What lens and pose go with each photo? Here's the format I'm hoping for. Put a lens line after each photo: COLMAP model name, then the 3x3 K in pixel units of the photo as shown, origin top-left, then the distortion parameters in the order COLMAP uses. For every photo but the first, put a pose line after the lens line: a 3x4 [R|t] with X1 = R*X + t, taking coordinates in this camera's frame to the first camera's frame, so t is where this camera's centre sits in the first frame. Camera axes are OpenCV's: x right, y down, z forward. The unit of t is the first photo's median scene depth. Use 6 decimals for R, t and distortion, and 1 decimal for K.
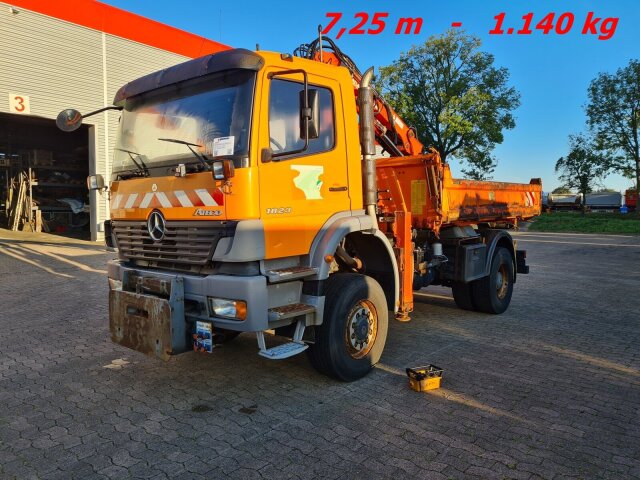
lens RADIAL K [[483.9, 0, 316.1], [0, 483.9, 239.0], [0, 0, 1]] dist [0.070912, -0.054142]
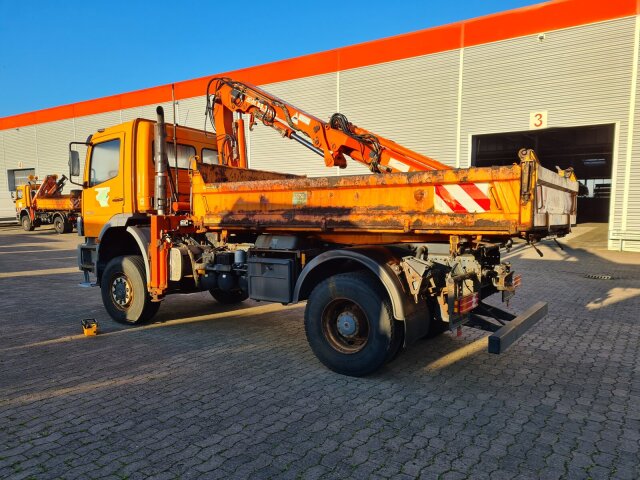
lens RADIAL K [[480.5, 0, 319.8], [0, 480.5, 245.7], [0, 0, 1]] dist [0.062838, -0.049736]
pose [[0.098340, 0.073001, -0.992472, 1.849968], [-0.069509, 0.995374, 0.066327, -0.113792], [0.992722, 0.062463, 0.102959, 1.624866]]
